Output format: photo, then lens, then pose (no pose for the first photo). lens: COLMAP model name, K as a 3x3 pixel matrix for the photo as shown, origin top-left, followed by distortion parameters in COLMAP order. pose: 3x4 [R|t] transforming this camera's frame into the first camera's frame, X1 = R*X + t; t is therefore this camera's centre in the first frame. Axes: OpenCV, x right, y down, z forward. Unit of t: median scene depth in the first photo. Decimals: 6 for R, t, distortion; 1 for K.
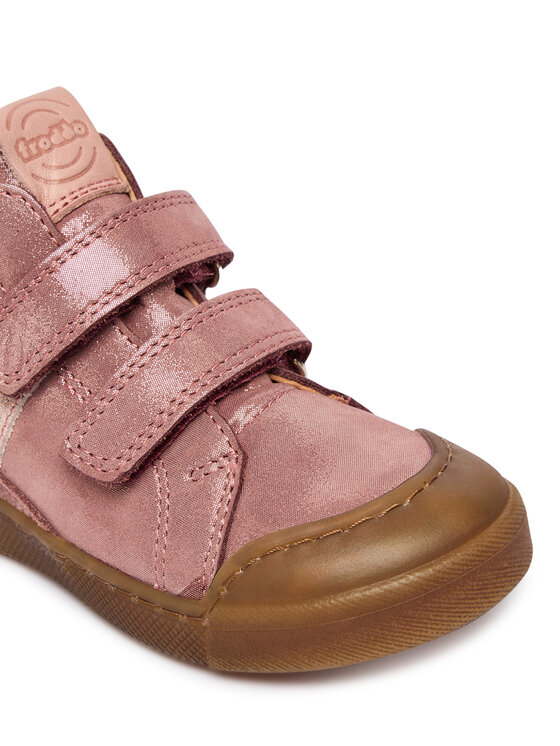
lens RADIAL K [[1630.9, 0, 279.1], [0, 1630.9, 373.6], [0, 0, 1]] dist [0.055484, 0.000000]
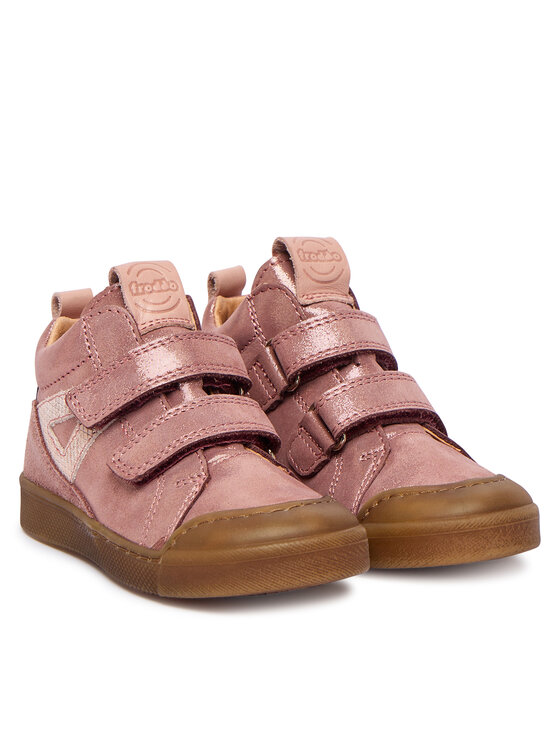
lens RADIAL K [[2188.6, 0, 280.4], [0, 2188.6, 372.9], [0, 0, 1]] dist [0.164471, 0.000000]
pose [[0.964395, 0.188836, -0.185158, 0.407091], [-0.224857, 0.954022, -0.198193, 0.345541], [0.139219, 0.232771, 0.962515, -1.071298]]
